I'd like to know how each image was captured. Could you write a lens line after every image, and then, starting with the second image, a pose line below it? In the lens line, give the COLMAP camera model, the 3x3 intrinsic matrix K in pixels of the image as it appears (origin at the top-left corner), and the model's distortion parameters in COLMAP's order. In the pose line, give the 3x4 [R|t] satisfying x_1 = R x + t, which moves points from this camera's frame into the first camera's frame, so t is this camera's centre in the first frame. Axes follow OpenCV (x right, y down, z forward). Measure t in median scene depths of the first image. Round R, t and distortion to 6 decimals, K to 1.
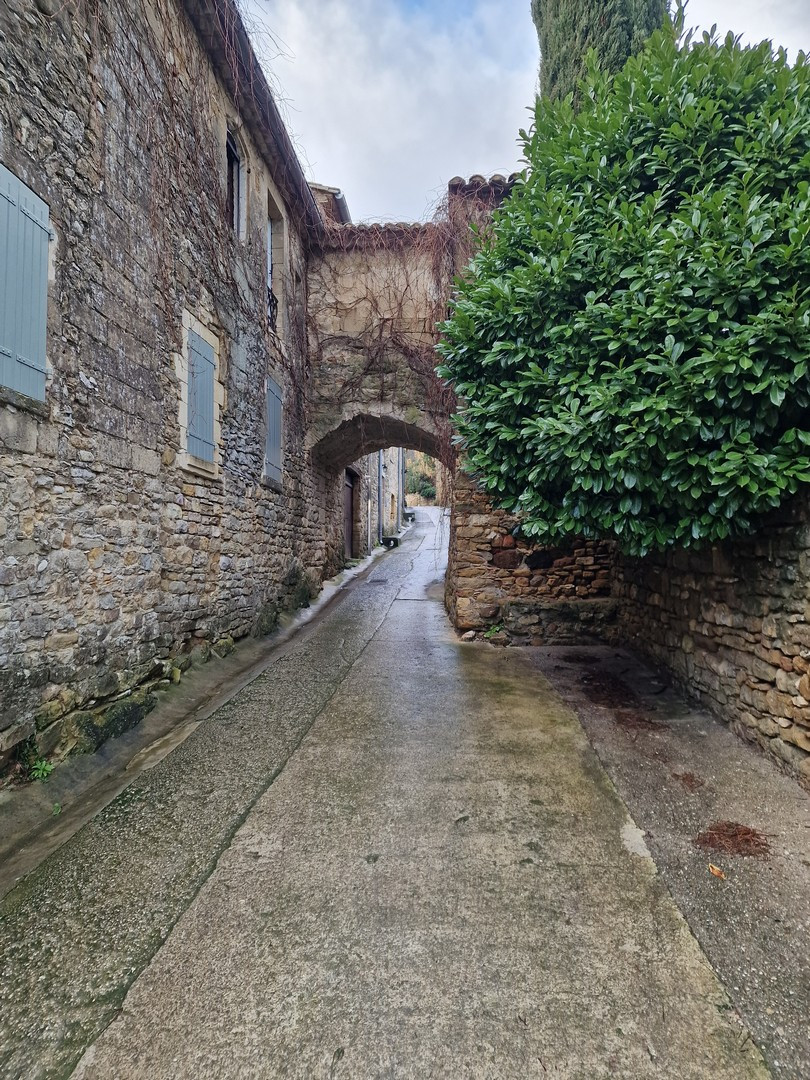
lens RADIAL K [[724.7, 0, 425.8], [0, 724.7, 536.6], [0, 0, 1]] dist [0.060011, -0.000077]
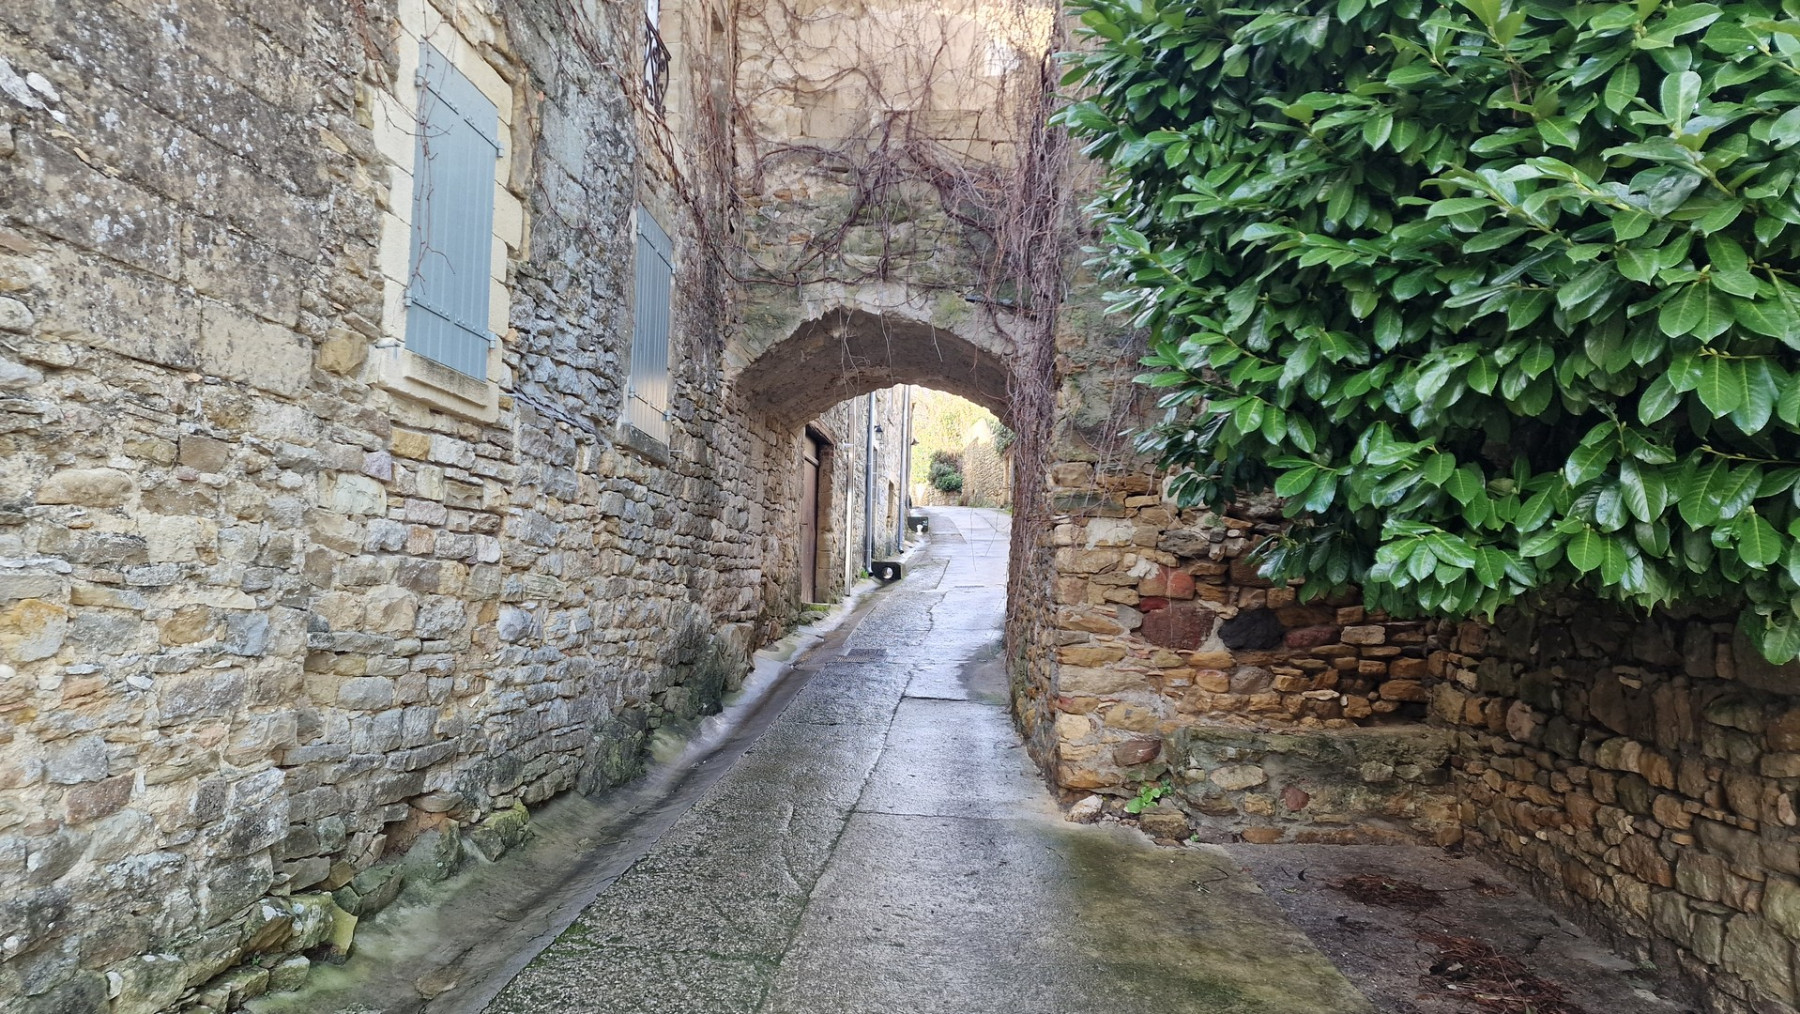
lens RADIAL K [[1257.3, 0, 878.0], [0, 1257.3, 496.9], [0, 0, 1]] dist [0.041871, -0.000446]
pose [[0.998488, 0.018112, -0.051909, -0.027000], [-0.020635, 0.998611, -0.048490, -0.005303], [0.050959, 0.049488, 0.997474, 0.251856]]
